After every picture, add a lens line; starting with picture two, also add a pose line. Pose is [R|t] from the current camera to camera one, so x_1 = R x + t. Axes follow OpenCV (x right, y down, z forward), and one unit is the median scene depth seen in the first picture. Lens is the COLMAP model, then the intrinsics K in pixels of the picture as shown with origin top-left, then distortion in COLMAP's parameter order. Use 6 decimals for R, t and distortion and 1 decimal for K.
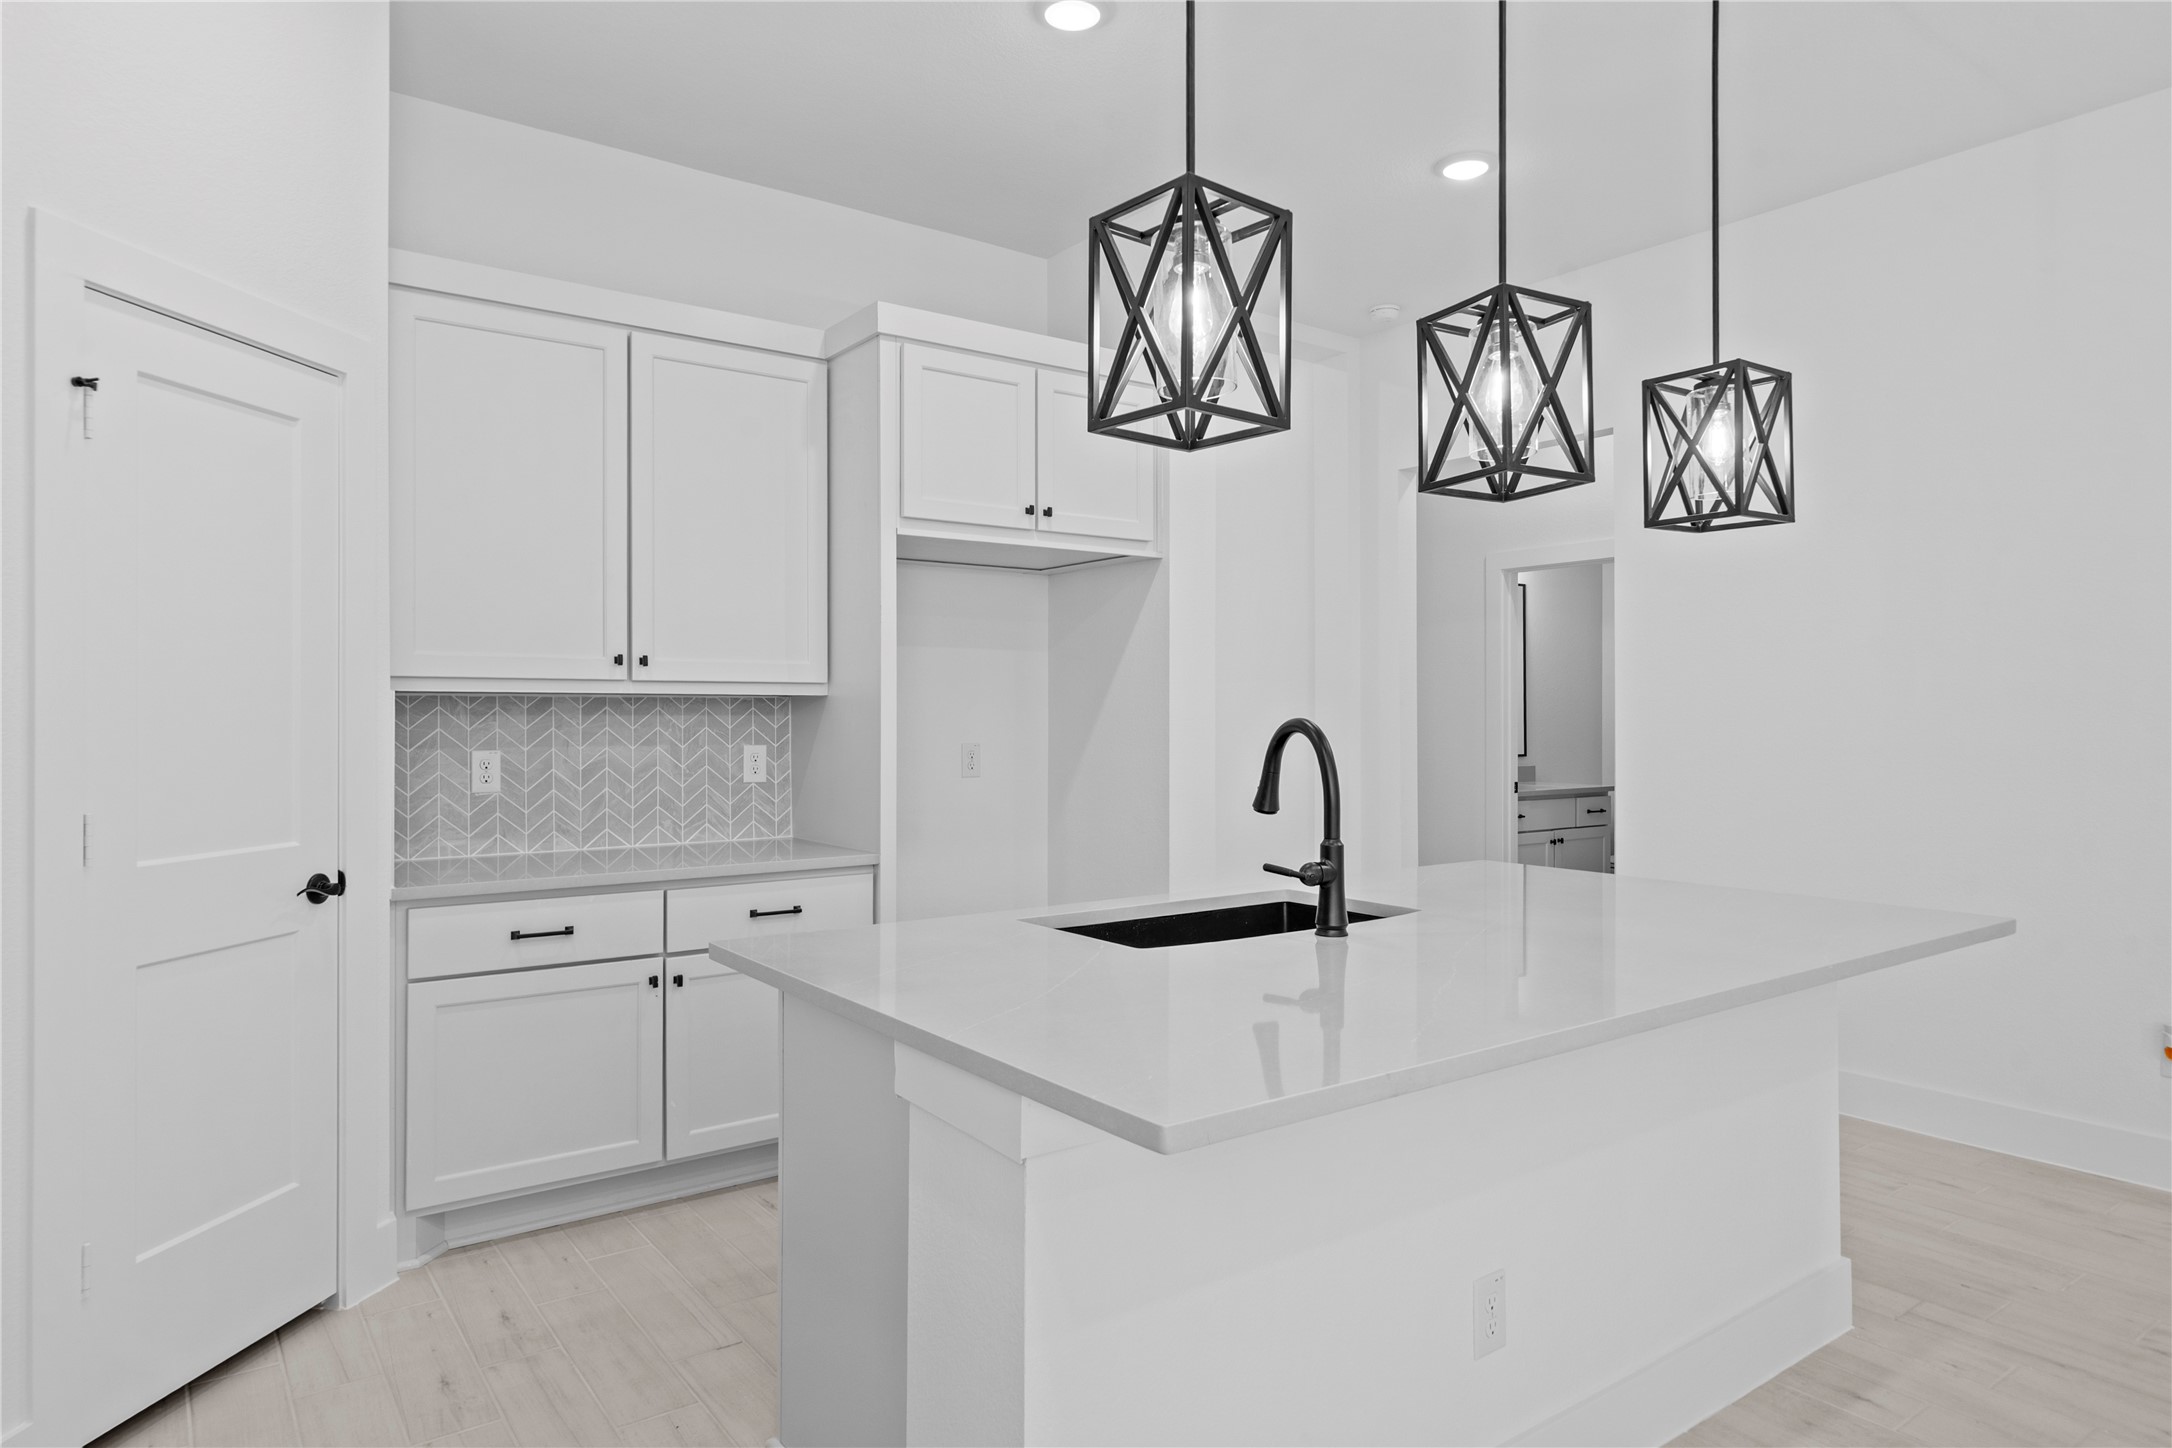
lens RADIAL K [[1272.1, 0, 1078.8], [0, 1272.1, 708.5], [0, 0, 1]] dist [0.003674, -0.000532]
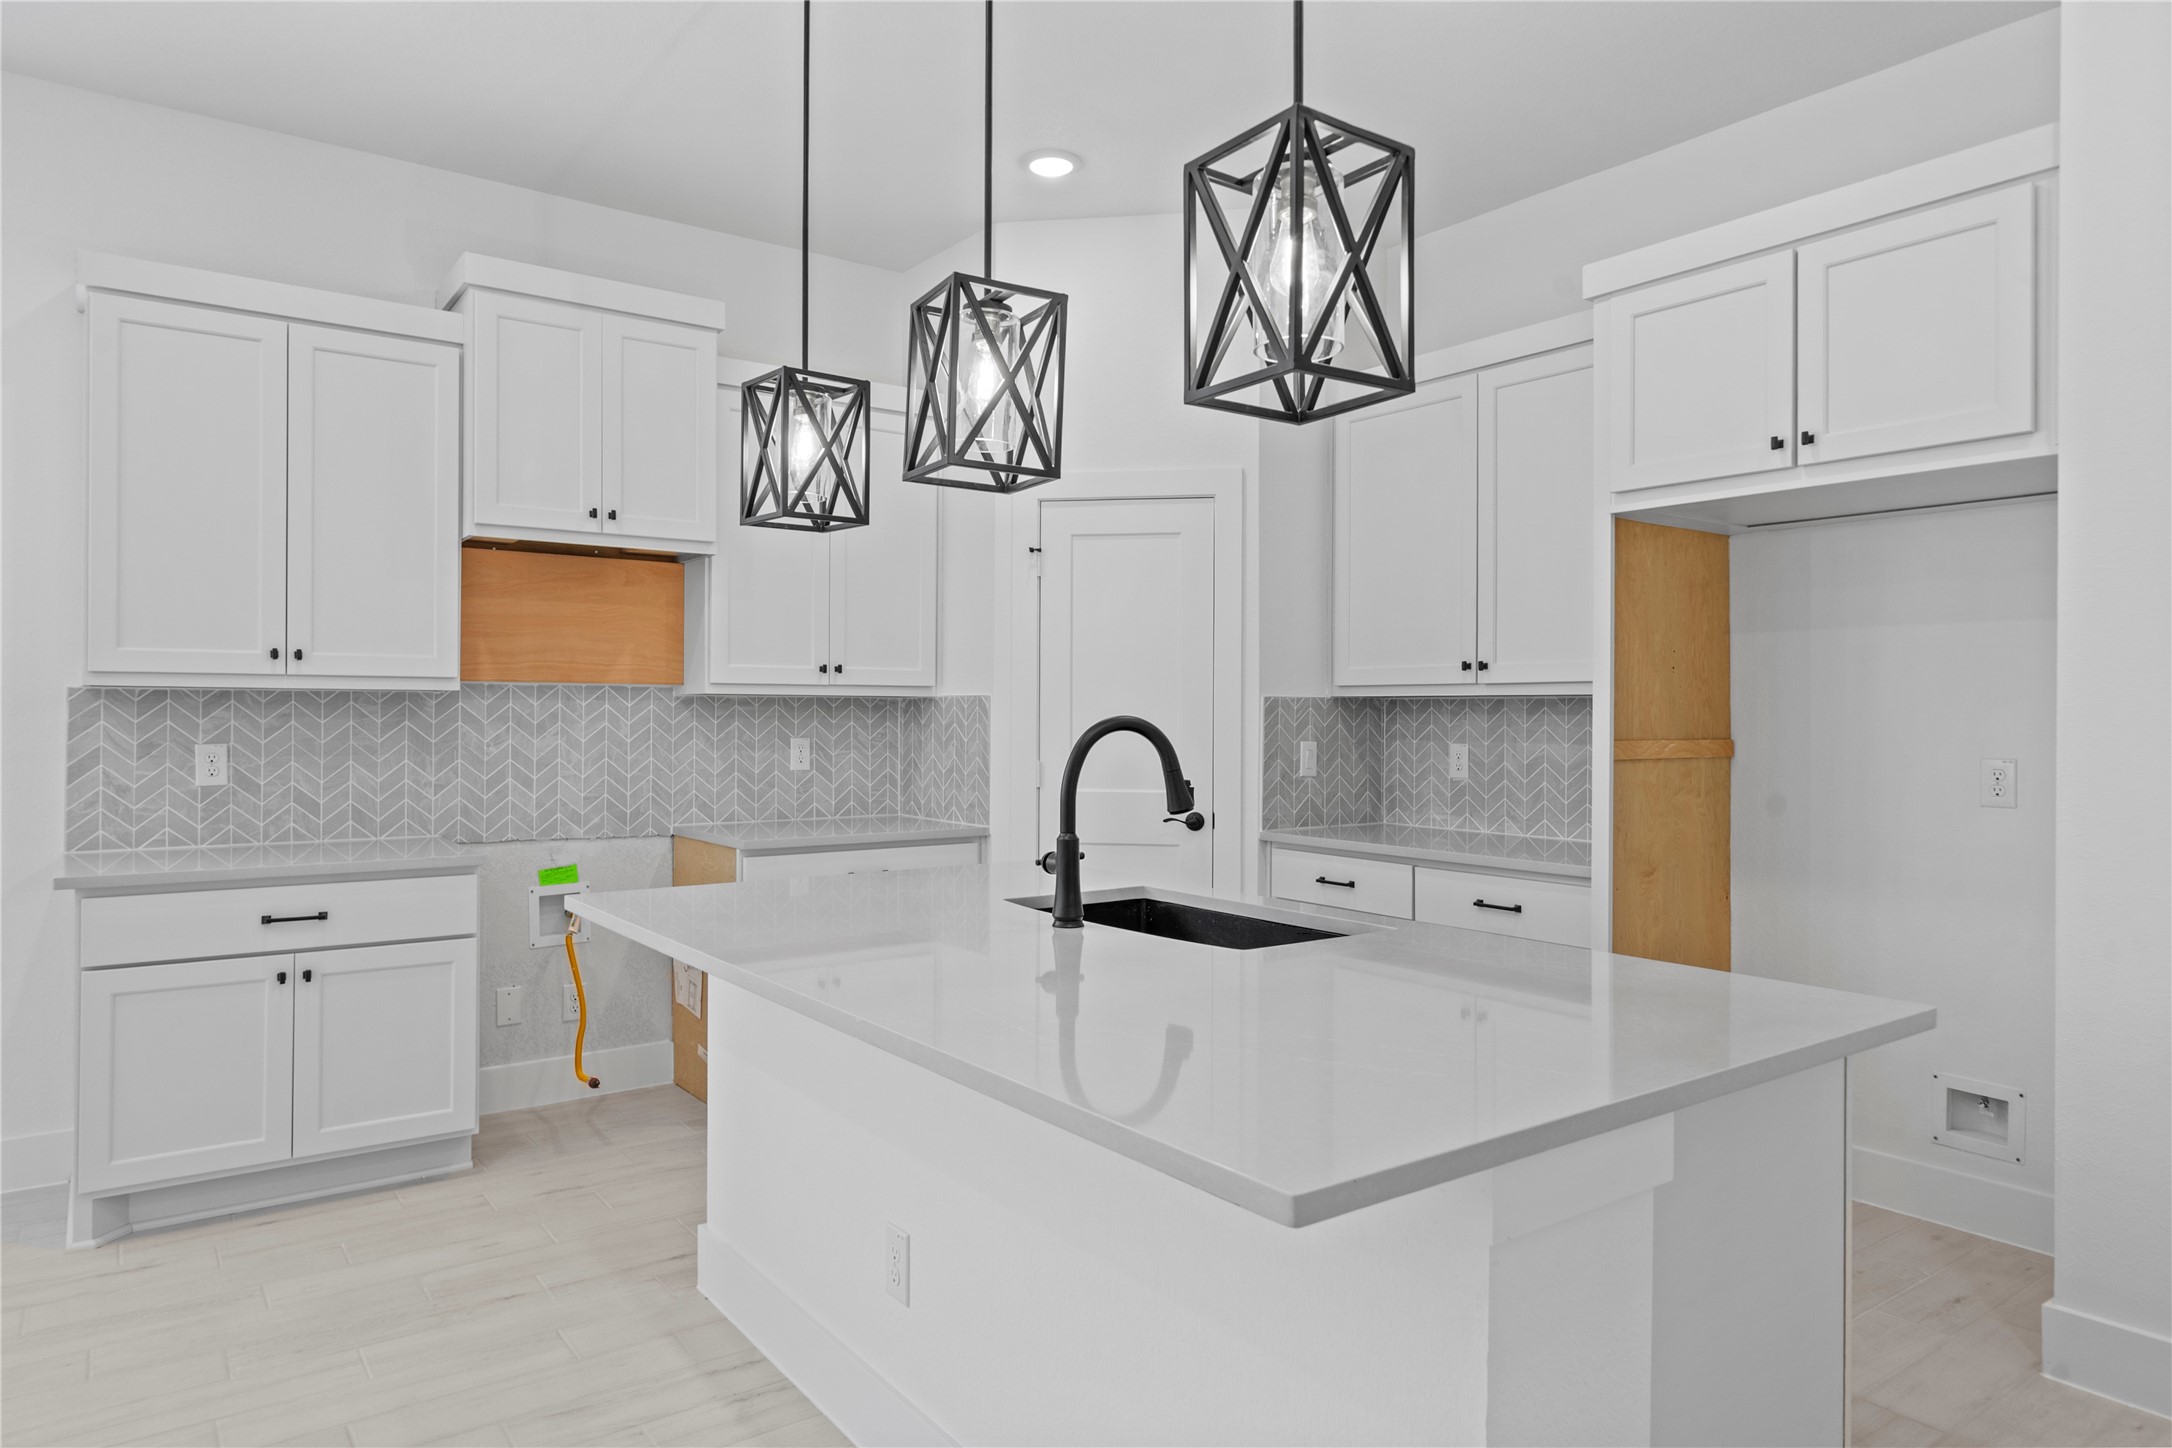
lens RADIAL K [[1330.5, 0, 1085.8], [0, 1330.5, 708.4], [0, 0, 1]] dist [0.000743, 0.001398]
pose [[0.007714, -0.002687, -0.999967, 0.808280], [-0.000605, 0.999996, -0.002692, 0.003105], [0.999970, 0.000626, 0.007712, 0.637893]]
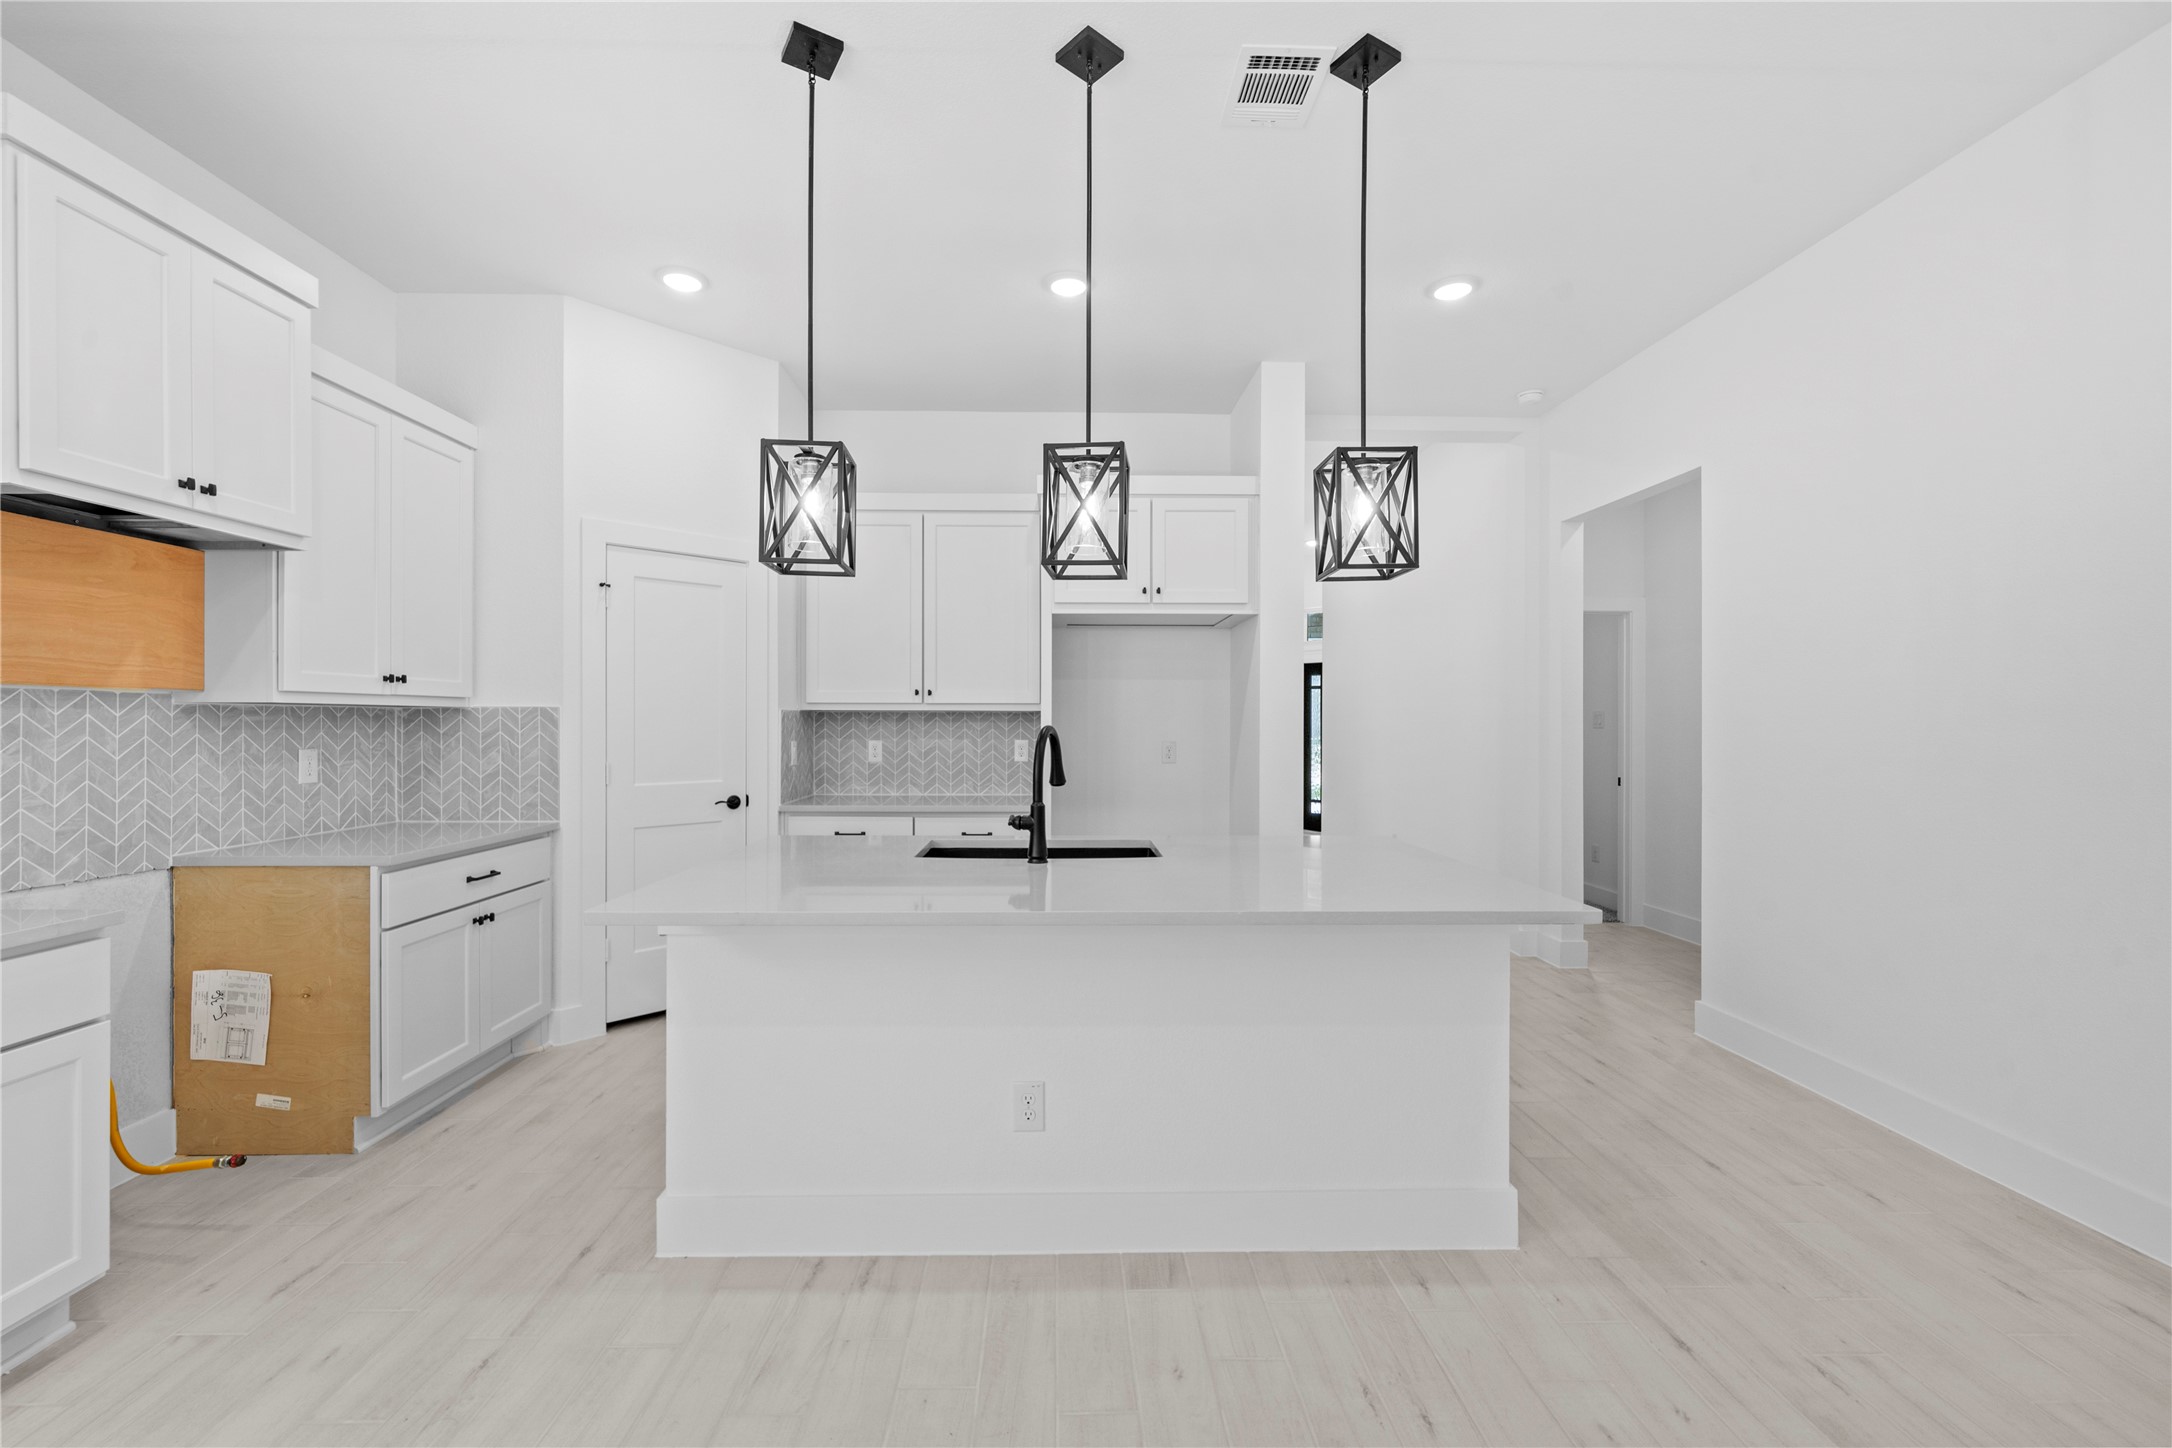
lens RADIAL K [[877.0, 0, 1075.4], [0, 877.0, 722.3], [0, 0, 1]] dist [0.000130, 0.000275]
pose [[0.822508, 0.003354, -0.568744, 0.543126], [-0.000614, 0.999987, 0.005008, -0.001078], [0.568753, -0.003770, 0.822500, 0.080540]]
